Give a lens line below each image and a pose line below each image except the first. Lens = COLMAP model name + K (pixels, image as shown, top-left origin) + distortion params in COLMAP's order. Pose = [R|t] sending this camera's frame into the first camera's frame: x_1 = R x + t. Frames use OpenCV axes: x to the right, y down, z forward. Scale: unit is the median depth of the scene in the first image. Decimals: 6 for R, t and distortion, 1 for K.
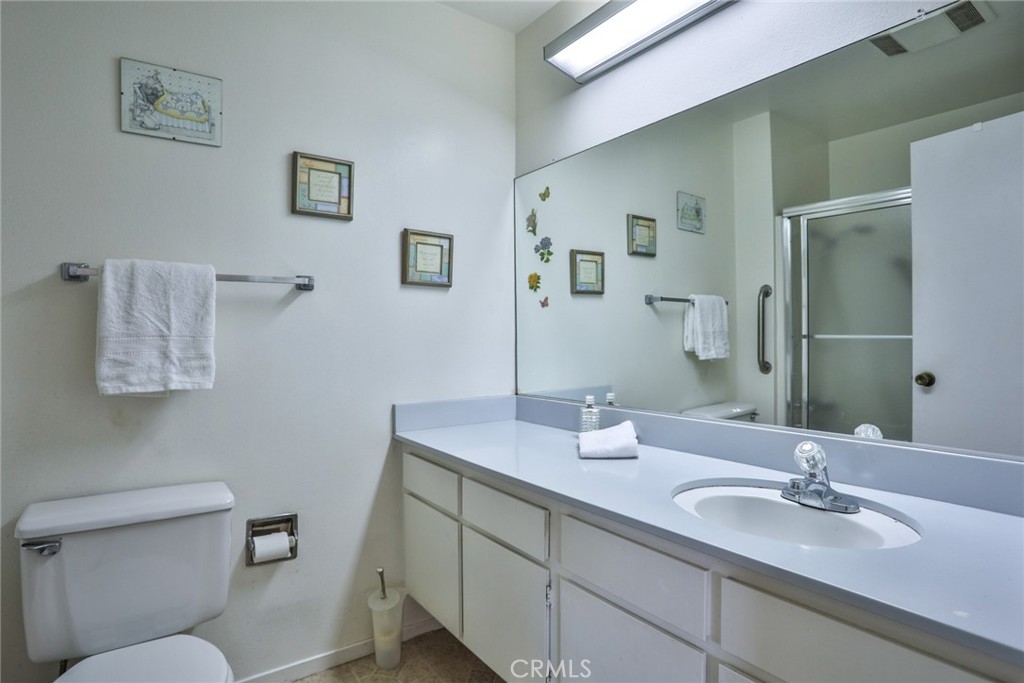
lens RADIAL K [[532.0, 0, 512.0], [0, 532.0, 341.5], [0, 0, 1]] dist [-0.071695, 0.036762]
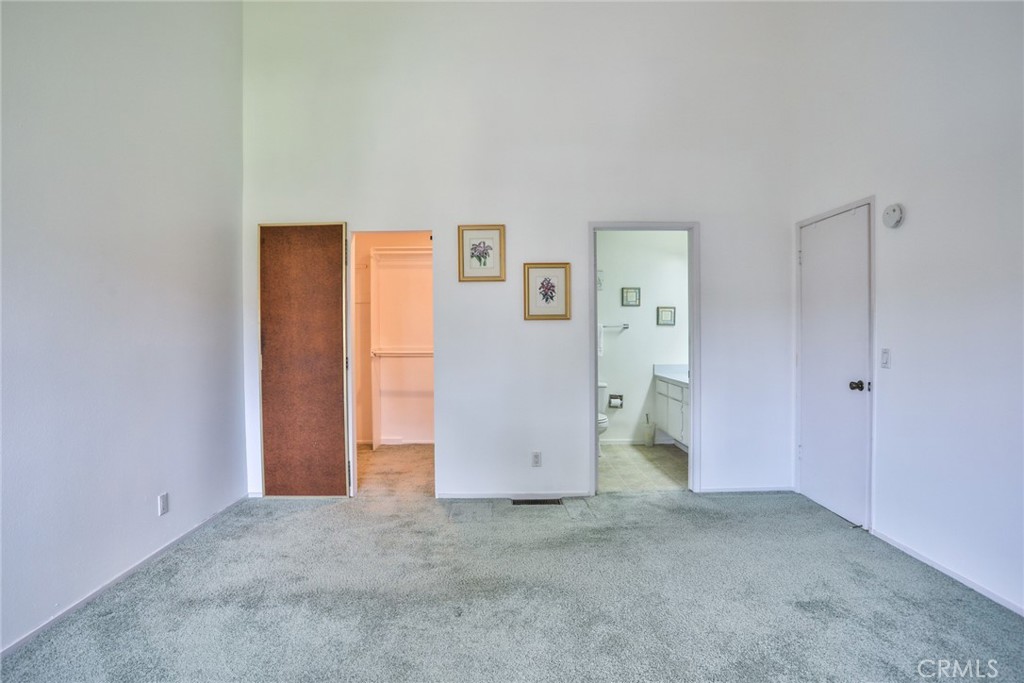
lens RADIAL K [[532.0, 0, 512.0], [0, 532.0, 341.5], [0, 0, 1]] dist [-0.071695, 0.036762]
pose [[0.814931, 0.004938, -0.579537, 0.953145], [-0.006158, 0.999981, -0.000138, -0.008204], [0.579526, 0.003682, 0.814946, -2.130552]]
